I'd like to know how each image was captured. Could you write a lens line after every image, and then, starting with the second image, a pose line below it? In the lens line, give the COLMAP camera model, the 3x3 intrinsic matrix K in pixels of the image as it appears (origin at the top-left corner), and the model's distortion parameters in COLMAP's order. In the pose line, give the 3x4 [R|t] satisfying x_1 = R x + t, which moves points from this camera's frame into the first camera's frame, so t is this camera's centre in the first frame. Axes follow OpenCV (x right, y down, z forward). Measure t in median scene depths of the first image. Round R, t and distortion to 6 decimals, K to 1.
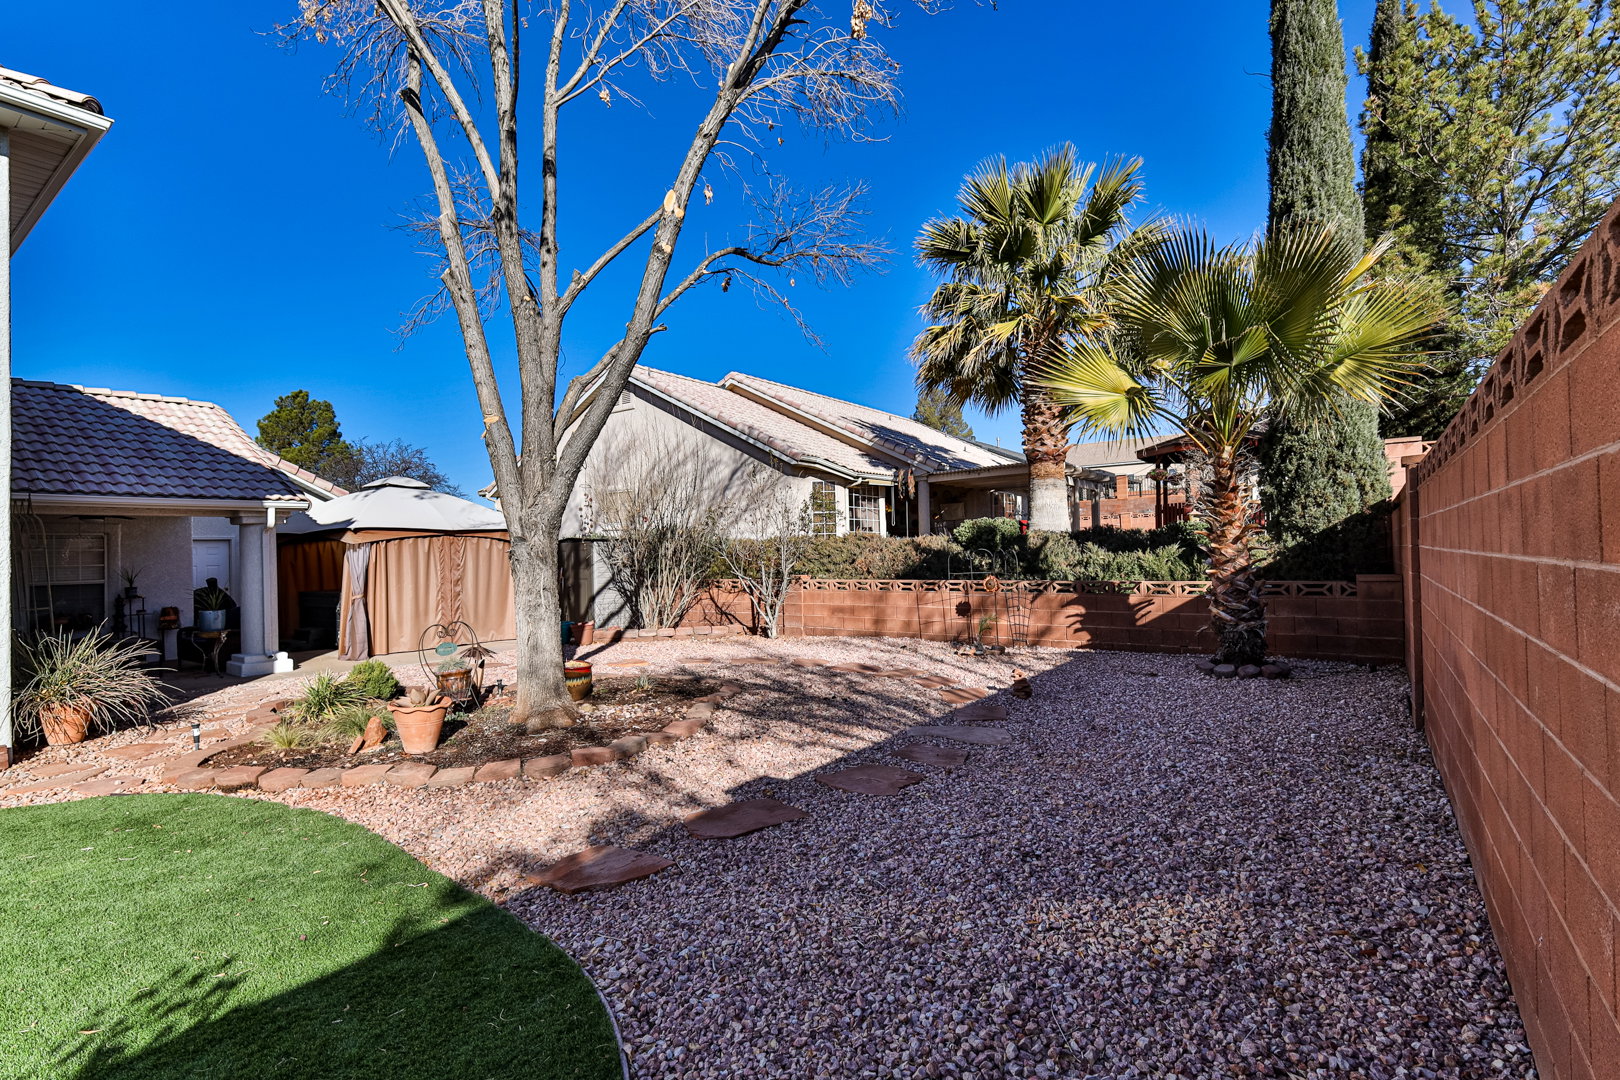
lens RADIAL K [[751.7, 0, 808.7], [0, 751.7, 543.5], [0, 0, 1]] dist [-0.002440, -0.000162]
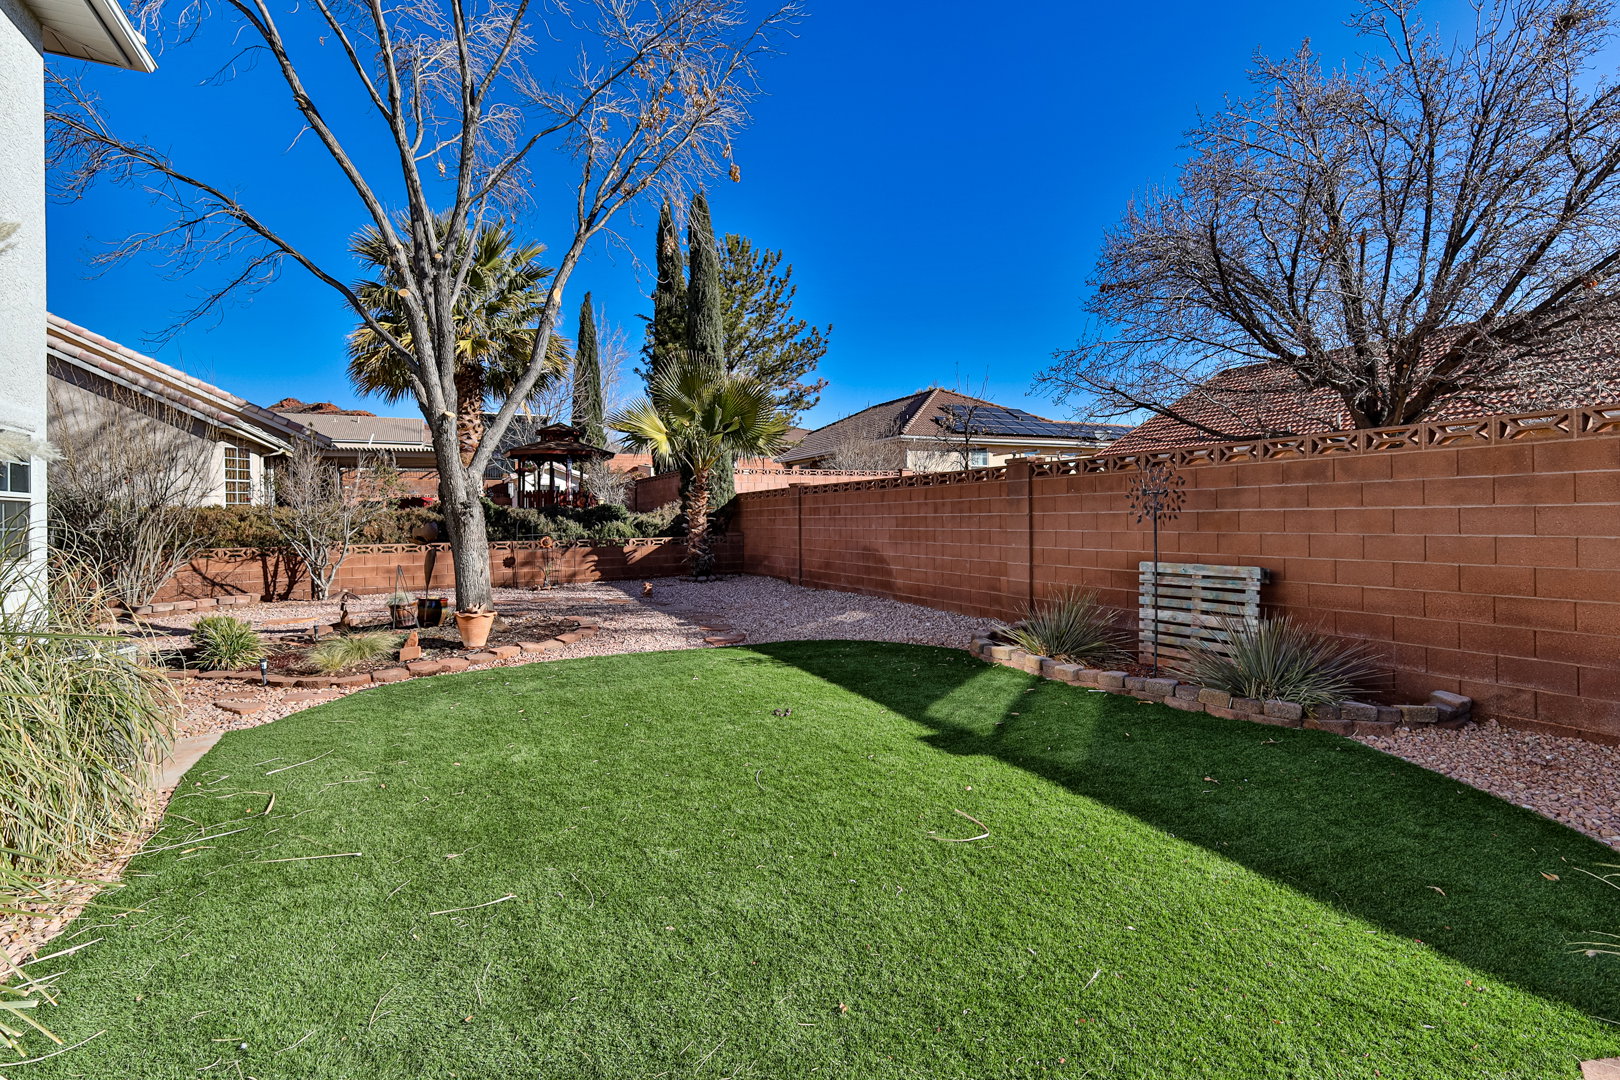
lens RADIAL K [[751.7, 0, 811.6], [0, 751.7, 532.4], [0, 0, 1]] dist [-0.002440, -0.000162]
pose [[0.449286, -0.002963, 0.893383, -0.780717], [-0.007766, 0.999944, 0.007222, 0.018065], [-0.893354, -0.010182, 0.449238, -0.116609]]
